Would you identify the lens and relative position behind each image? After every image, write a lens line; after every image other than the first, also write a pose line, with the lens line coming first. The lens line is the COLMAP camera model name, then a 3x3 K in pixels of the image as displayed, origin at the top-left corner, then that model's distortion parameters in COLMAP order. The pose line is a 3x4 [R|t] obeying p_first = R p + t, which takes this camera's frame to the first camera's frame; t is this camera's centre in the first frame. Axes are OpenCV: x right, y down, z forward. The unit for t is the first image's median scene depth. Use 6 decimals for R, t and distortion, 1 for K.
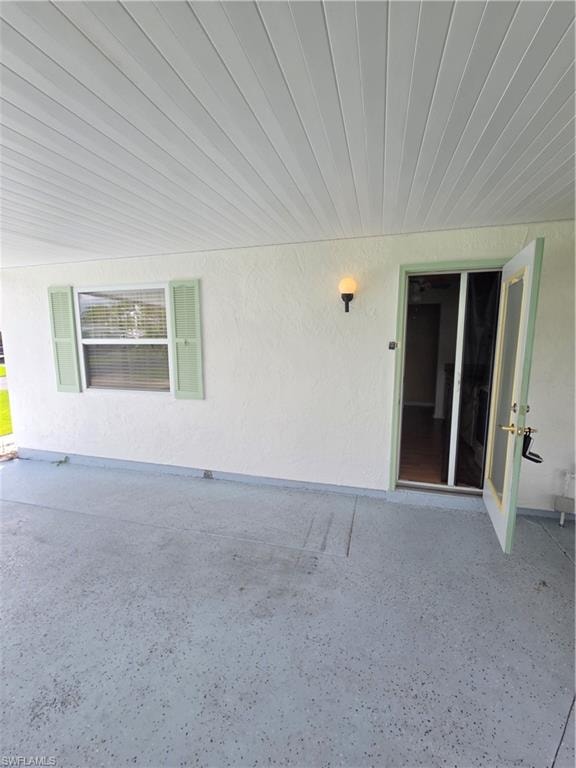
lens RADIAL K [[315.3, 0, 290.6], [0, 315.3, 381.7], [0, 0, 1]] dist [0.000079, 0.000083]
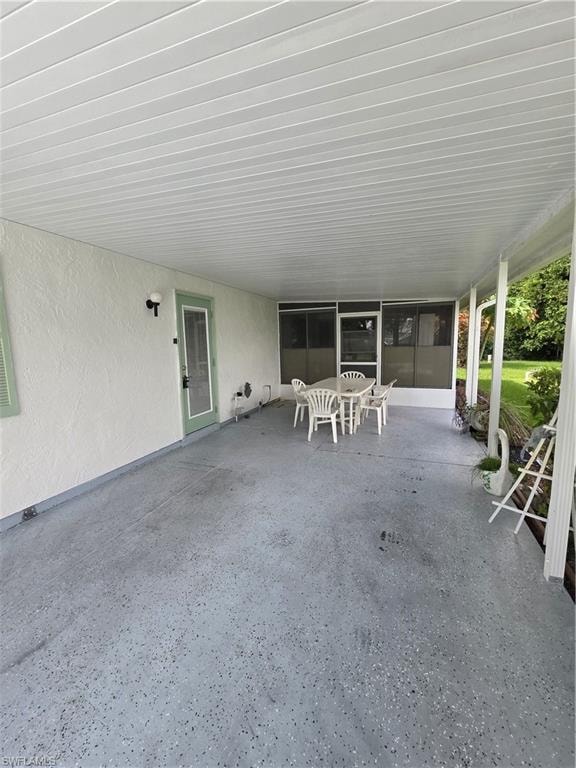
lens RADIAL K [[315.3, 0, 290.6], [0, 315.3, 381.7], [0, 0, 1]] dist [0.000079, 0.000083]
pose [[0.091044, -0.125689, 0.987883, -1.149558], [0.154759, 0.981737, 0.110644, -0.004499], [-0.983748, 0.142810, 0.108833, 0.321592]]
